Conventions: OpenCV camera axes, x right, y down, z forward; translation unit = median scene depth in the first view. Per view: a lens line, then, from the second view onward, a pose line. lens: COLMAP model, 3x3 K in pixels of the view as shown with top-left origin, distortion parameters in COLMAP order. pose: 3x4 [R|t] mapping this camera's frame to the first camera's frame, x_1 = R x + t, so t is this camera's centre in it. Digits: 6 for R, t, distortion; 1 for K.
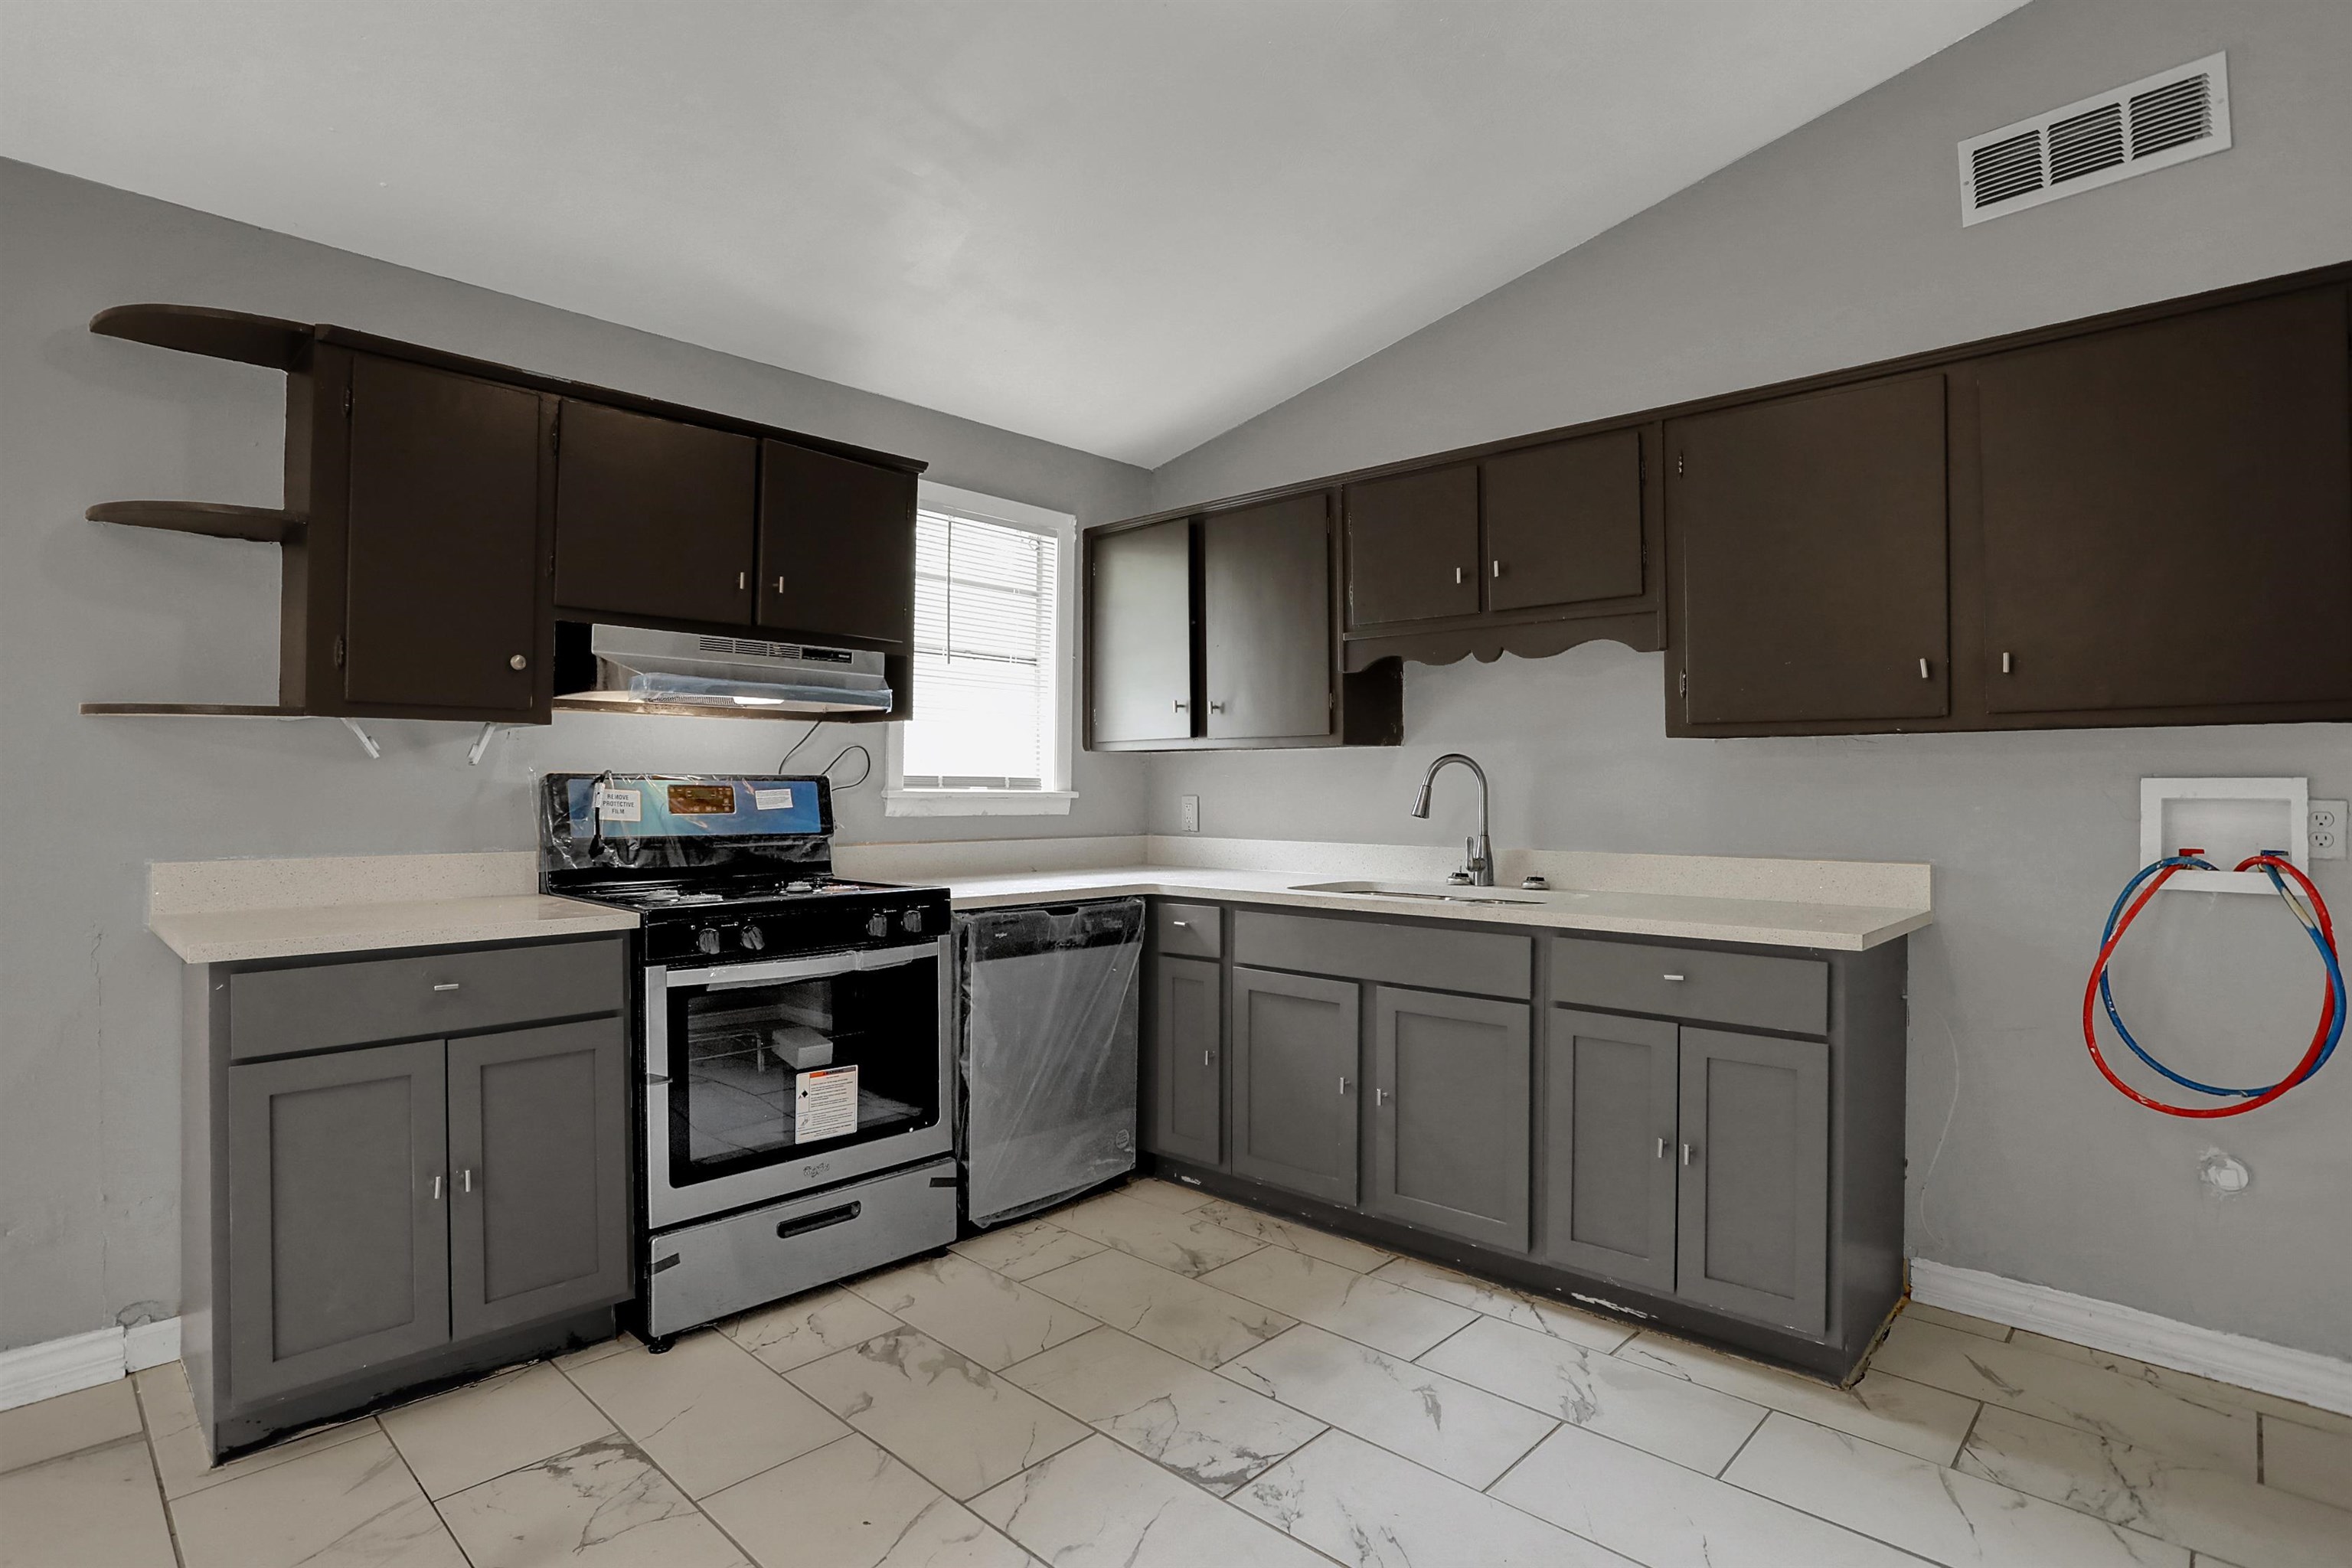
lens RADIAL K [[1180.3, 0, 1172.5], [0, 1180.3, 777.5], [0, 0, 1]] dist [-0.076407, 0.033816]
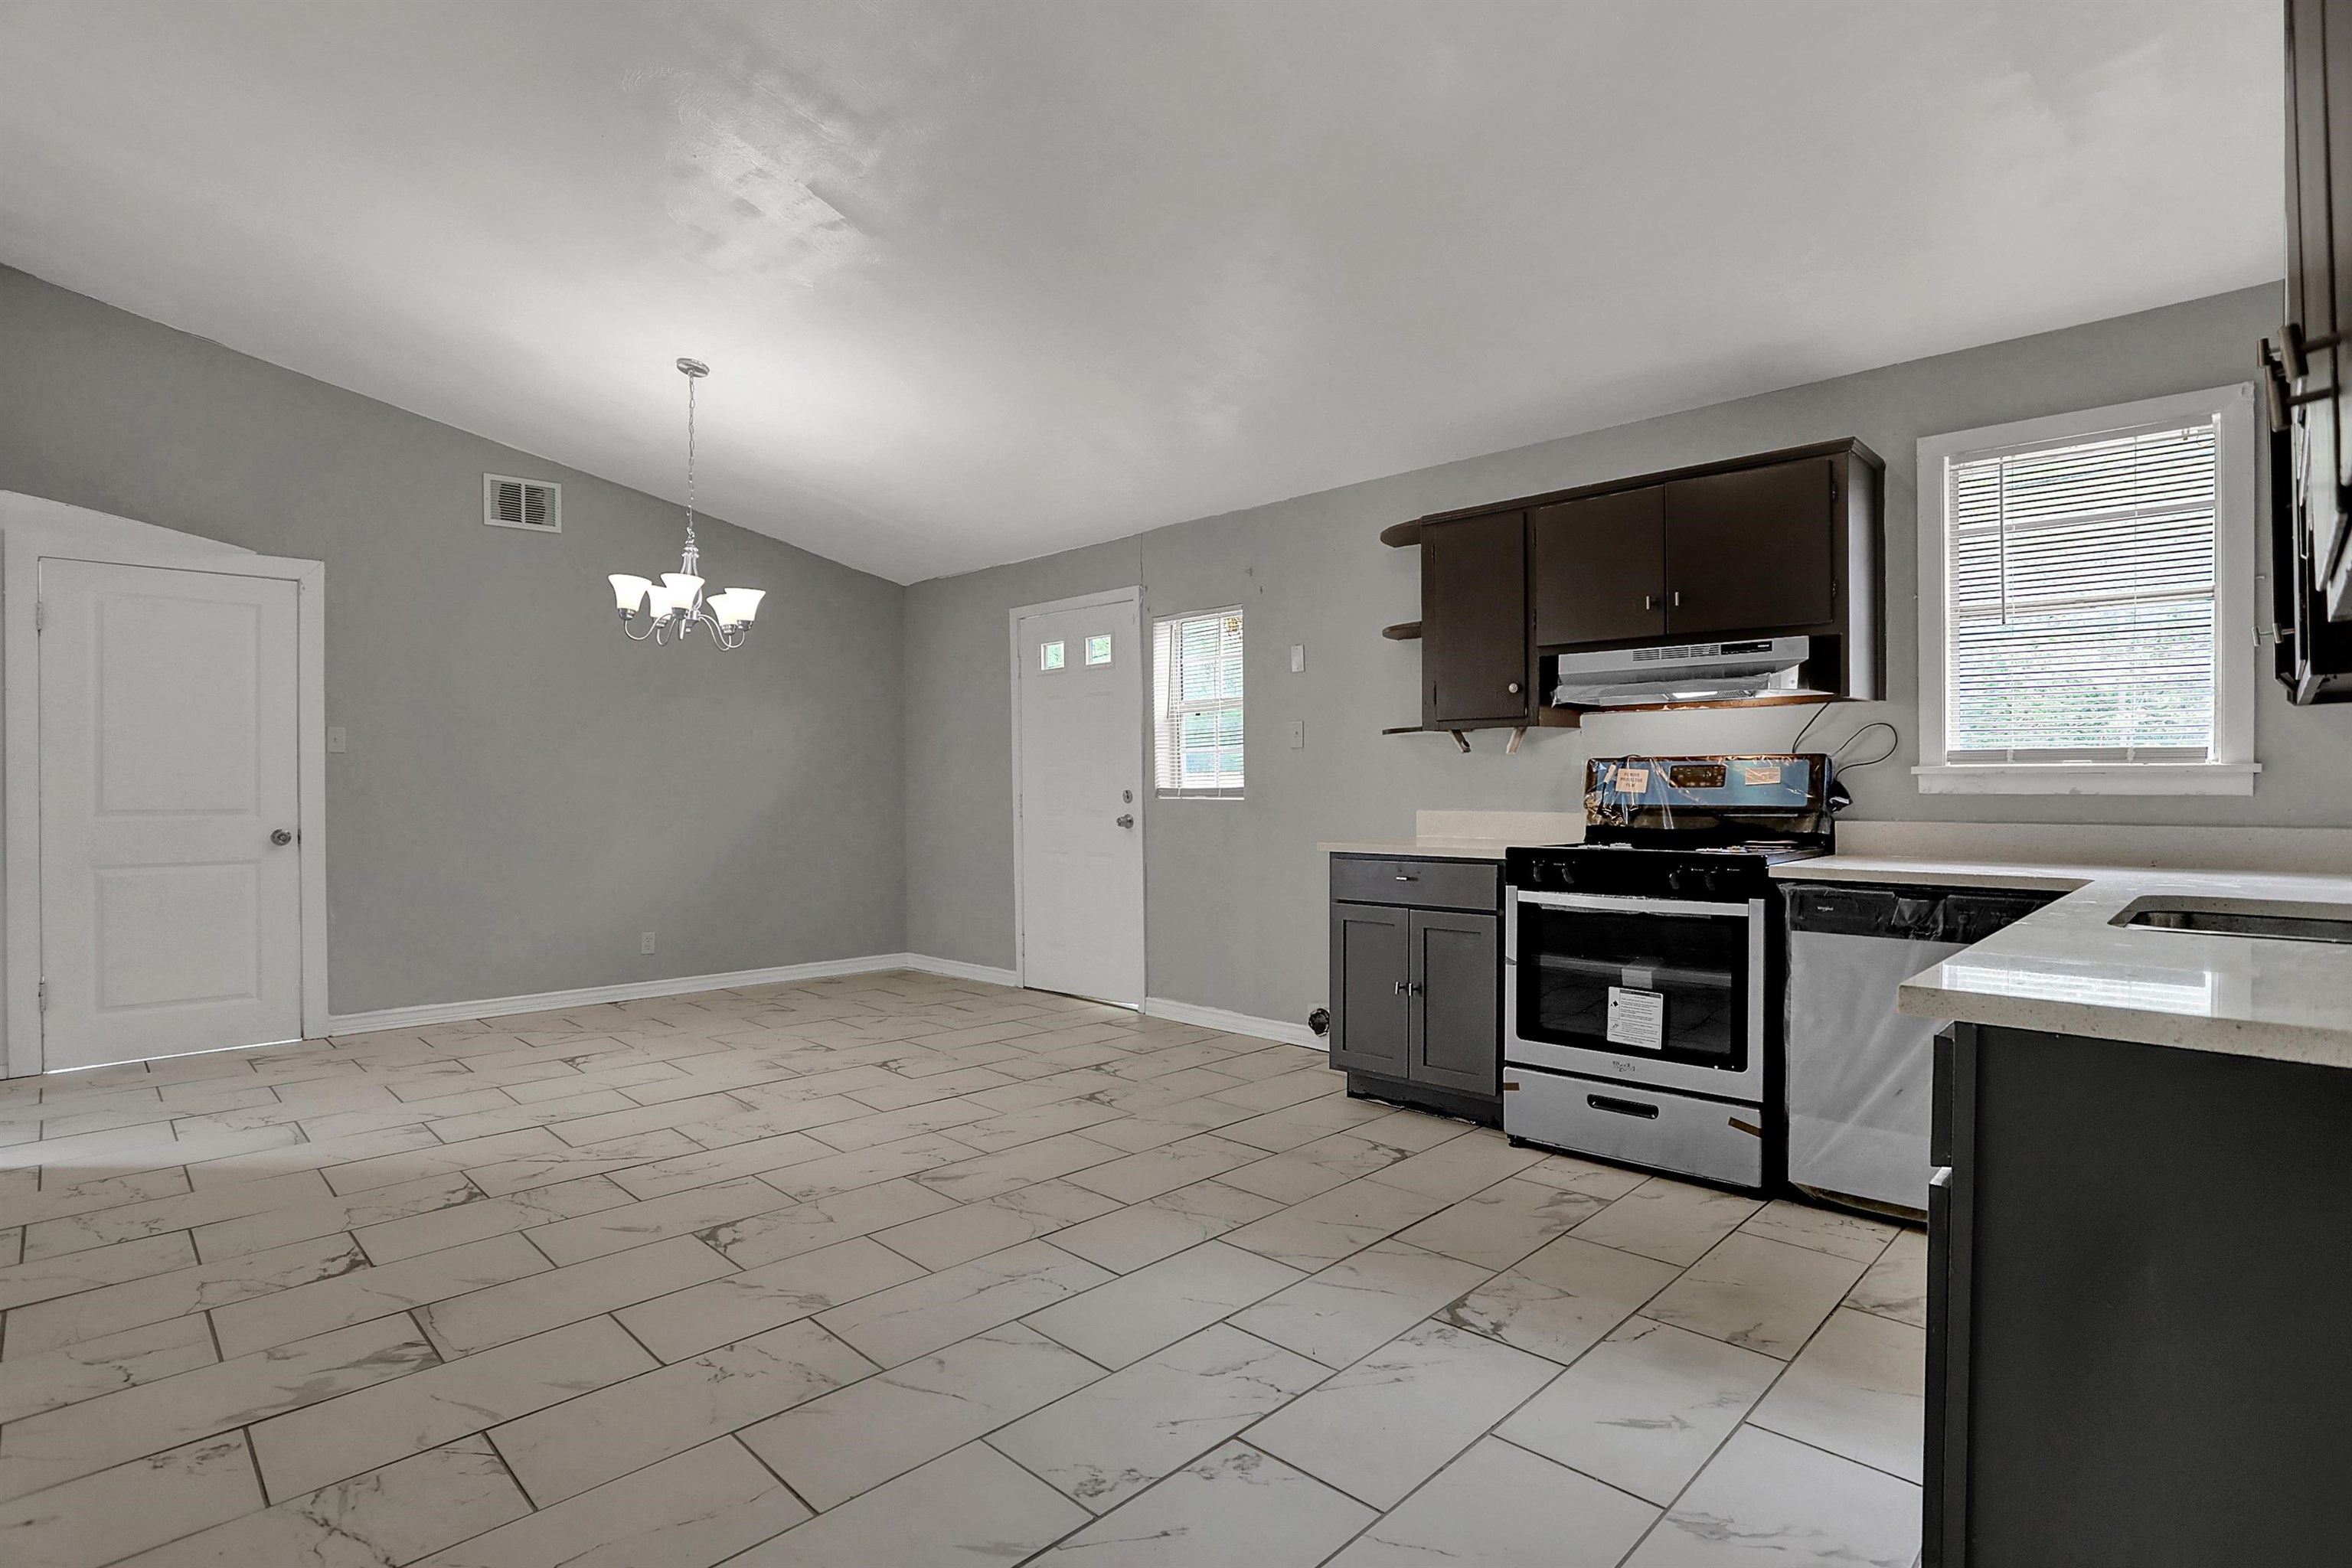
lens RADIAL K [[1159.0, 0, 1182.2], [0, 1159.0, 786.3], [0, 0, 1]] dist [-0.074888, 0.034086]
pose [[-0.023041, -0.004393, -0.999725, 0.866910], [0.012630, 0.999909, -0.004685, 0.029728], [0.999655, -0.012734, -0.022984, 0.506514]]
